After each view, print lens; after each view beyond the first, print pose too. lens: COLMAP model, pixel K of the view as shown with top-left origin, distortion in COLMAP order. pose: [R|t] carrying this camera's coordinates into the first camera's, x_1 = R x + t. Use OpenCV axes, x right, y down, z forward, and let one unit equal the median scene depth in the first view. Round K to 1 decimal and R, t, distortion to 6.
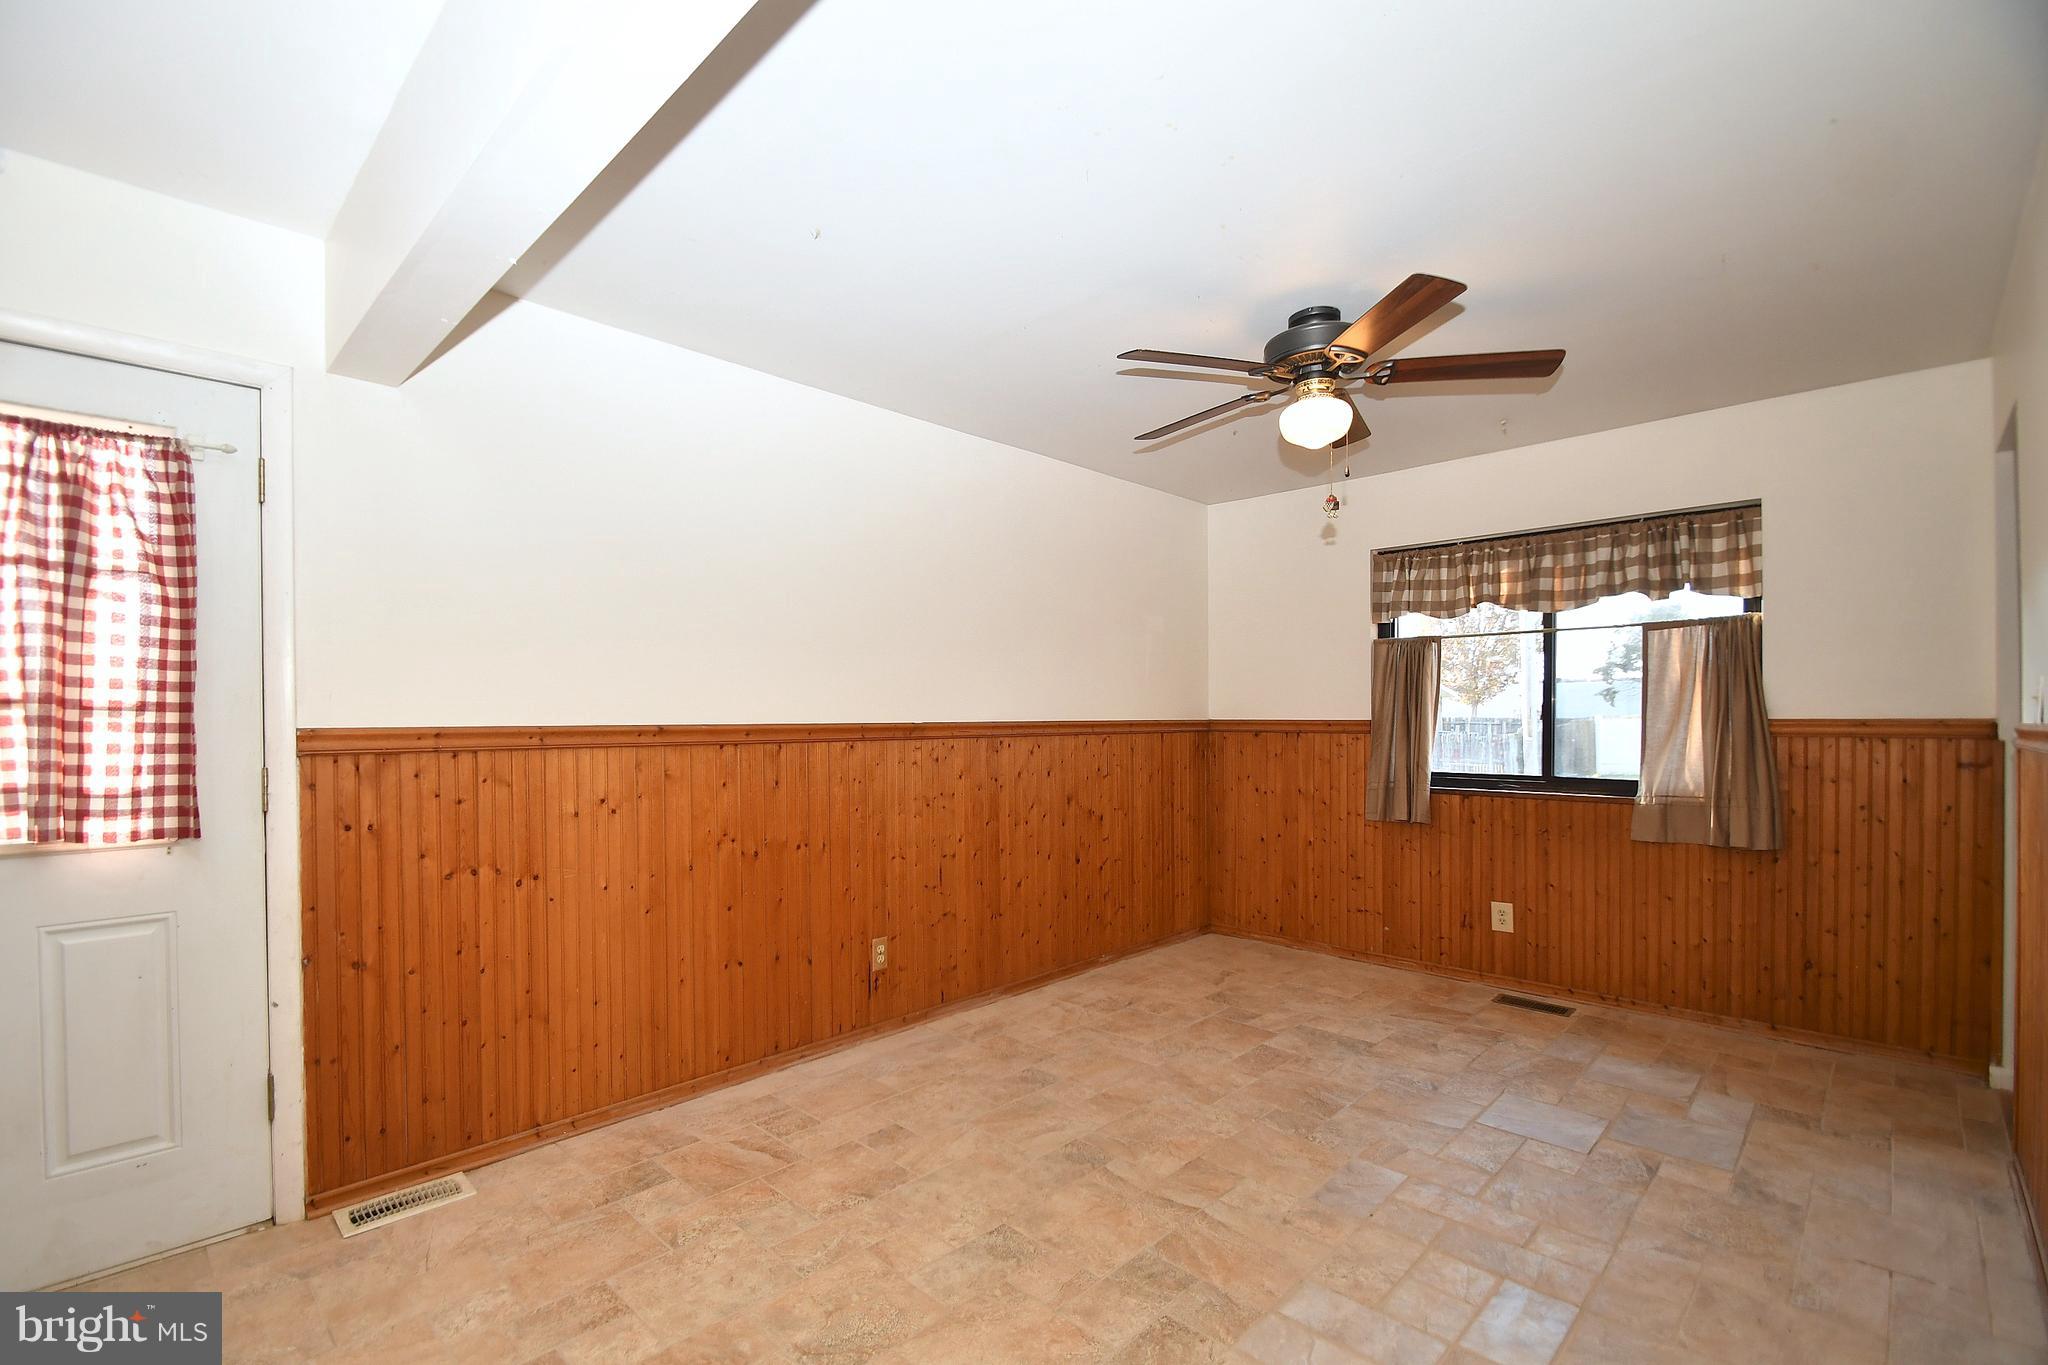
lens RADIAL K [[897.0, 0, 1001.8], [0, 897.0, 721.7], [0, 0, 1]] dist [0.017128, -0.016555]
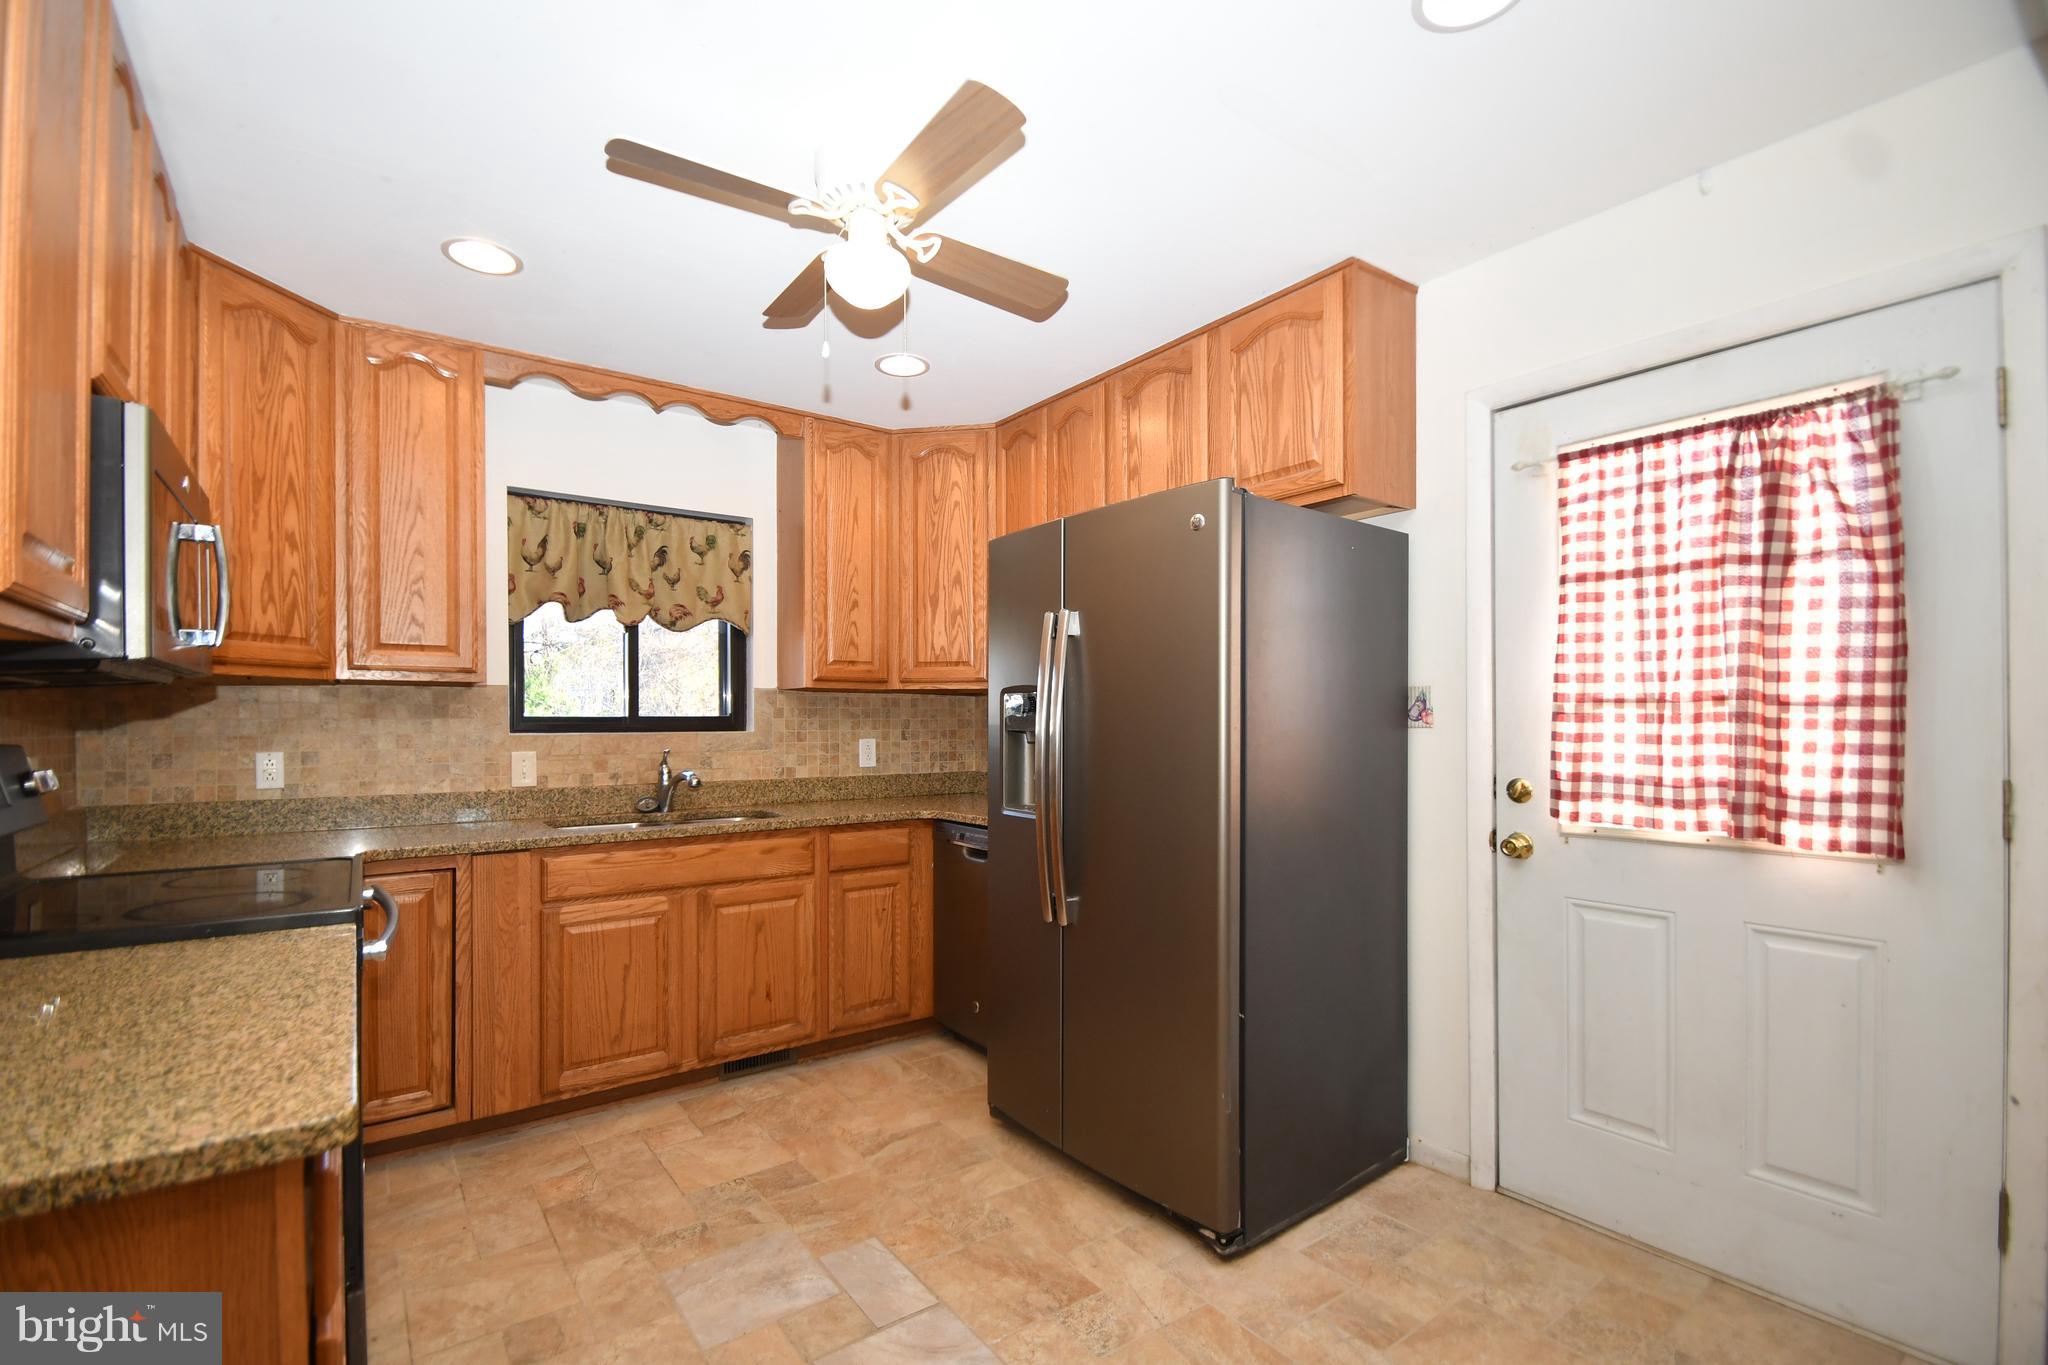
lens RADIAL K [[897.0, 0, 1001.8], [0, 897.0, 721.7], [0, 0, 1]] dist [0.017128, -0.016555]
pose [[-0.169710, 0.007154, -0.985468, 0.035990], [0.001758, 0.999974, 0.006957, -0.002541], [0.985493, -0.000551, -0.169718, 0.209859]]
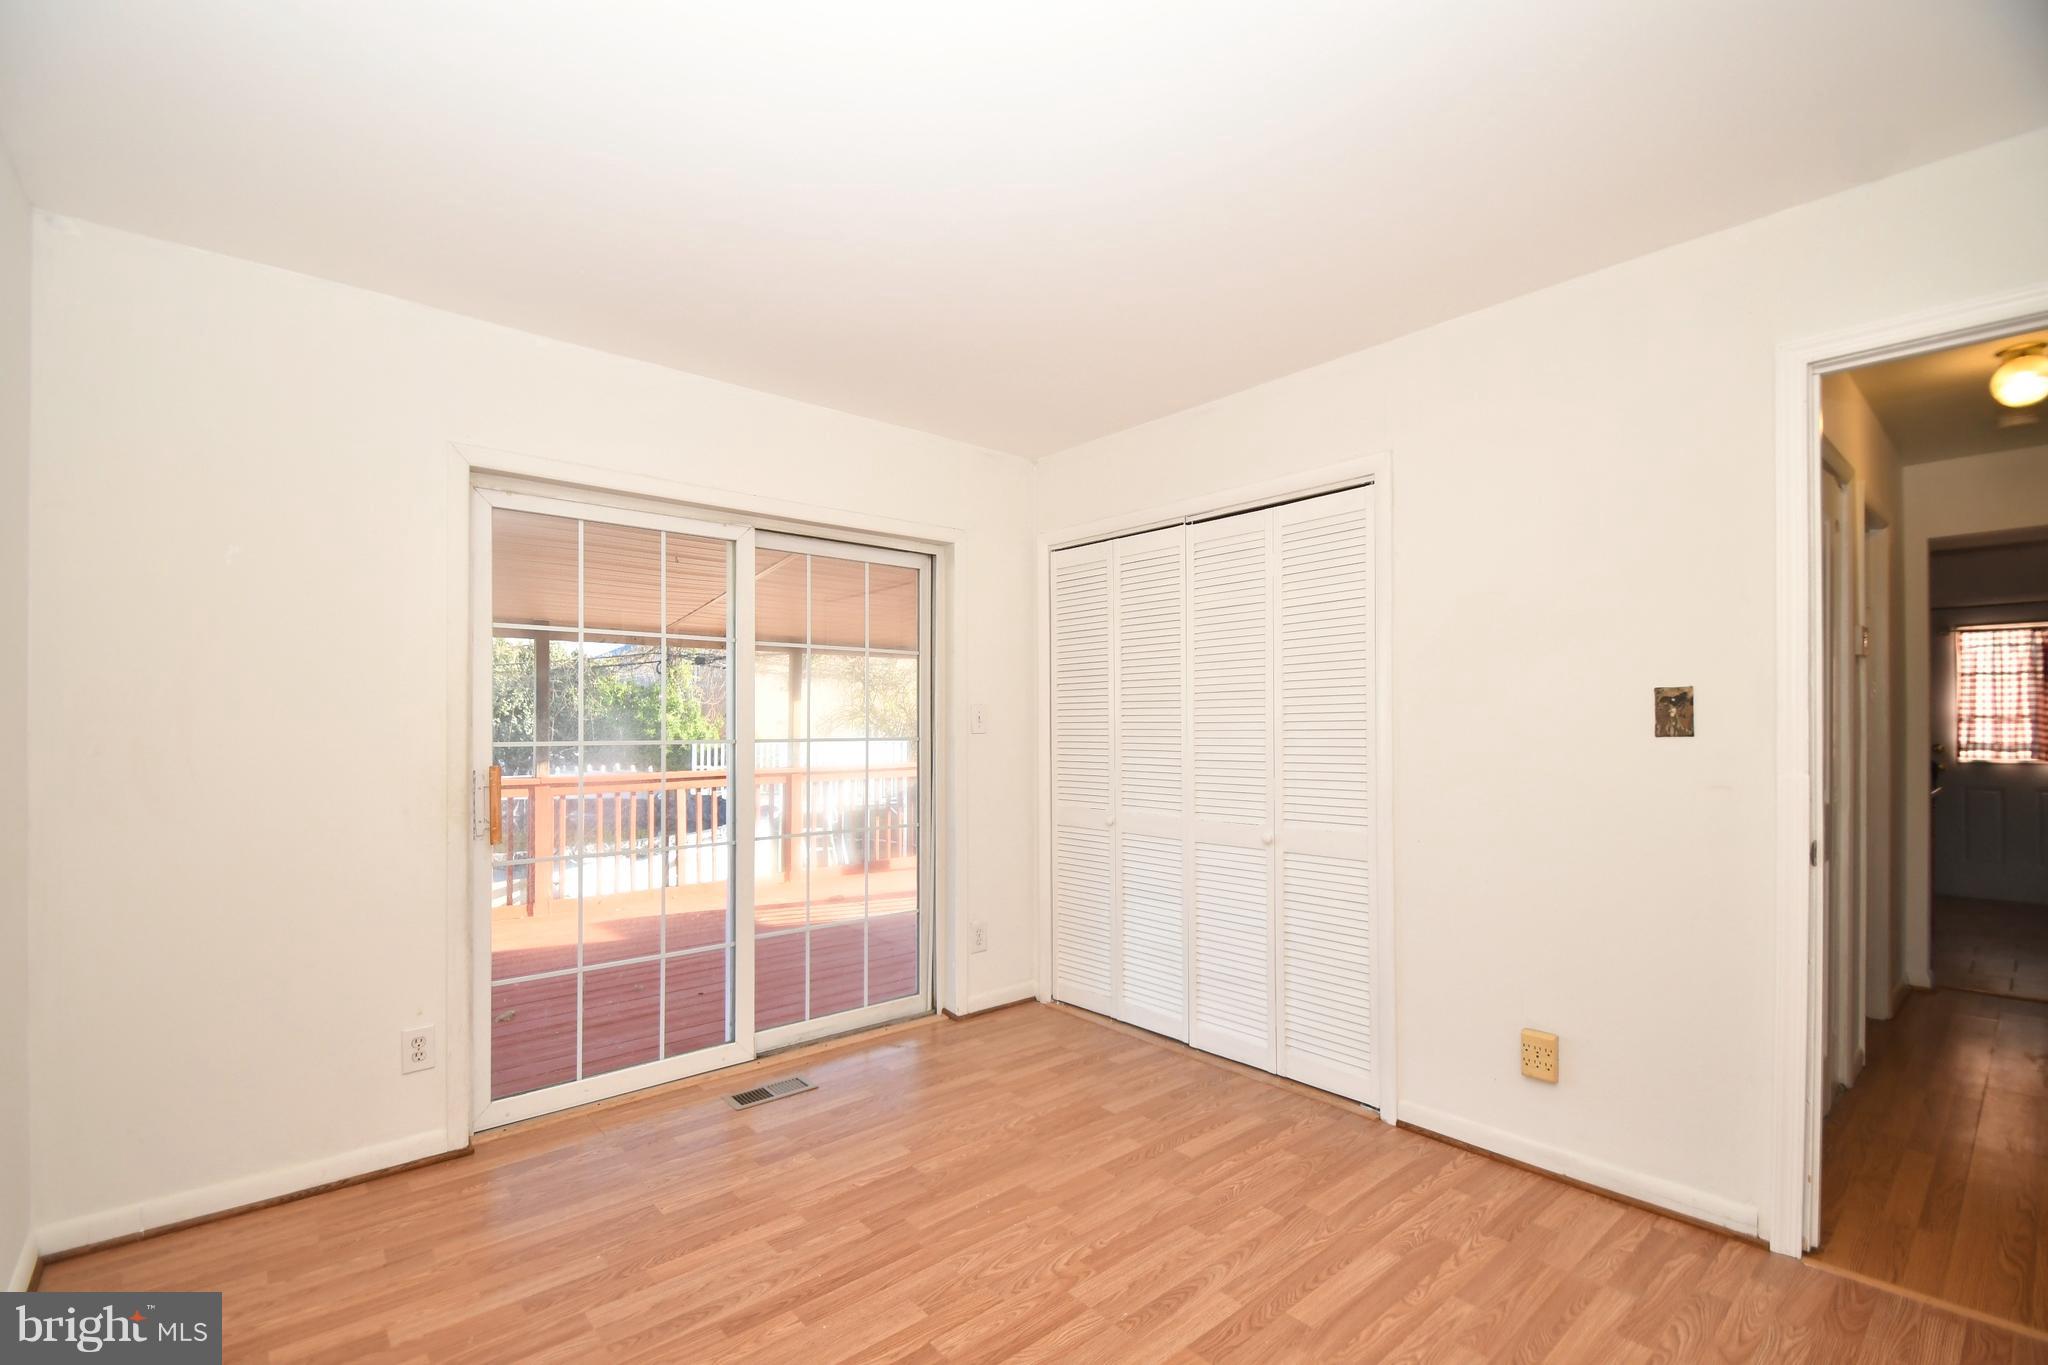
lens RADIAL K [[897.0, 0, 1001.8], [0, 897.0, 721.7], [0, 0, 1]] dist [0.017128, -0.016555]
pose [[-0.102764, -0.001184, -0.994705, 1.459100], [0.001756, 0.999998, -0.001372, -0.001819], [0.994704, -0.001887, -0.102762, -1.384009]]
